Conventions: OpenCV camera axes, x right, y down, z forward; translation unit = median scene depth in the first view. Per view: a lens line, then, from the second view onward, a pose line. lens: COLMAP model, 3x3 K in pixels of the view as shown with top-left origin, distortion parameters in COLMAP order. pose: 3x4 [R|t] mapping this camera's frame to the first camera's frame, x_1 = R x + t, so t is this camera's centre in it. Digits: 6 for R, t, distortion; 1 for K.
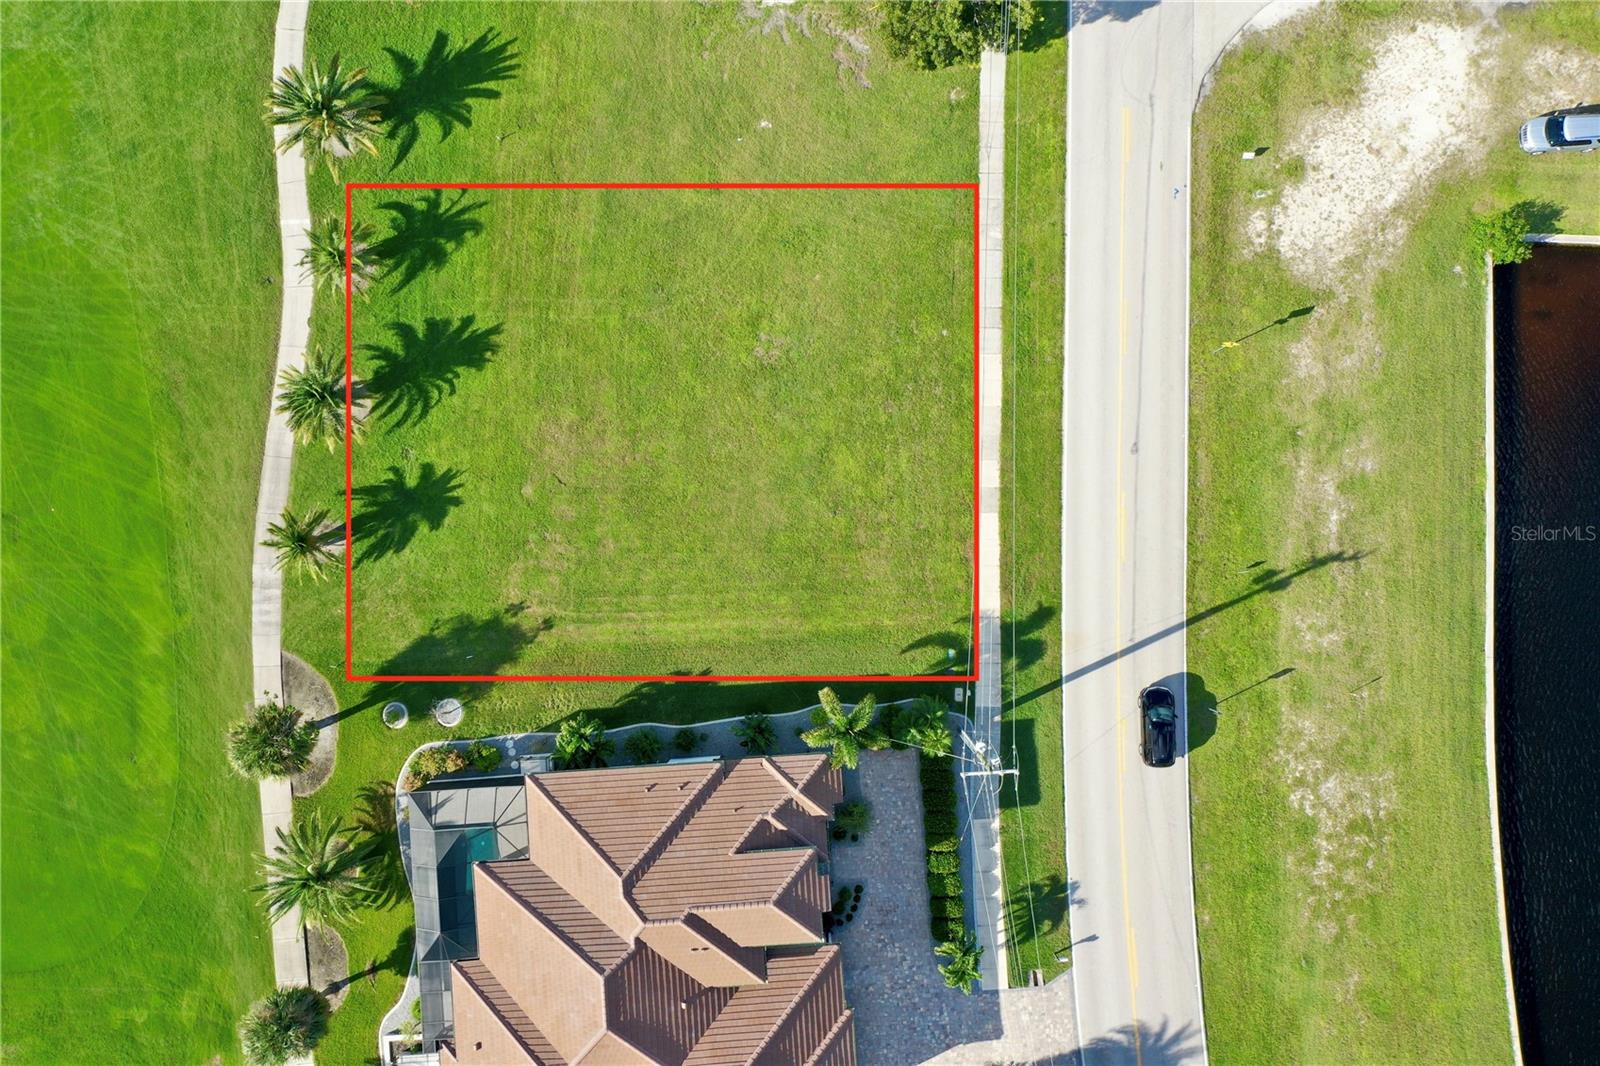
lens RADIAL K [[1281.5, 0, 801.9], [0, 1281.5, 534.3], [0, 0, 1]] dist [-0.007689, 0.004458]
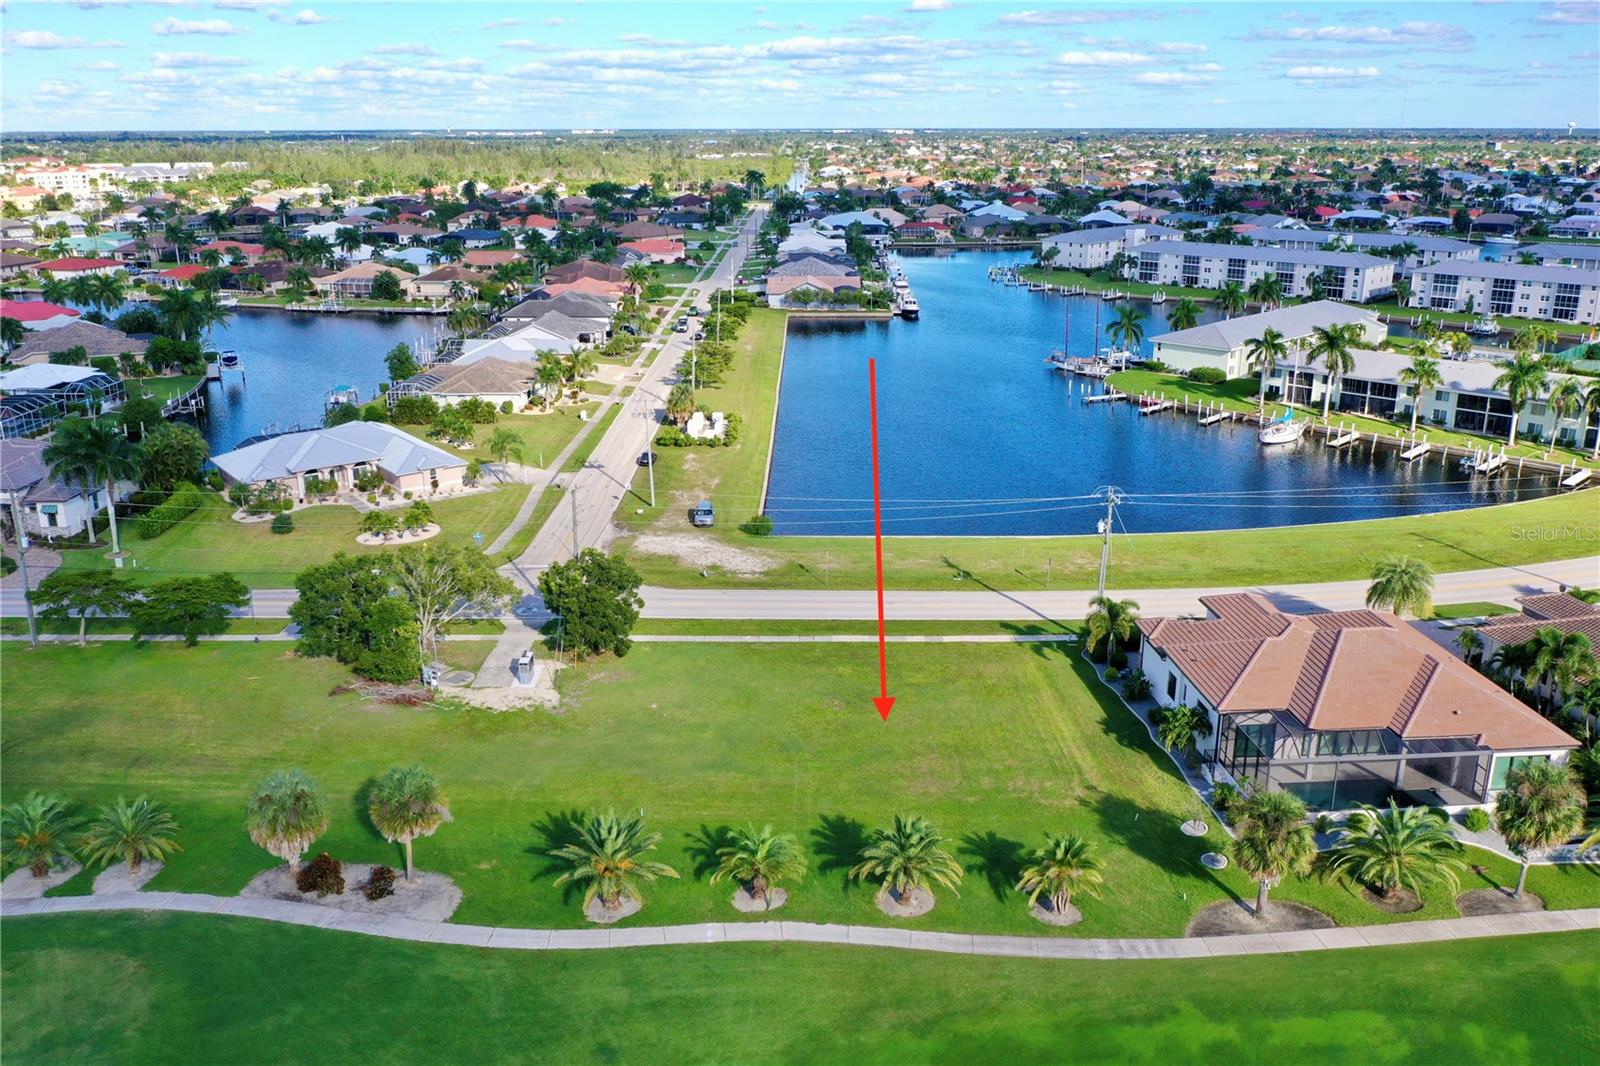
lens RADIAL K [[1281.5, 0, 801.9], [0, 1281.5, 534.3], [0, 0, 1]] dist [-0.007689, 0.004458]
pose [[-0.012331, -0.288429, 0.957422, -1.196598], [0.999233, 0.032044, 0.022523, -0.211349], [-0.037176, 0.956965, 0.287812, 0.478502]]
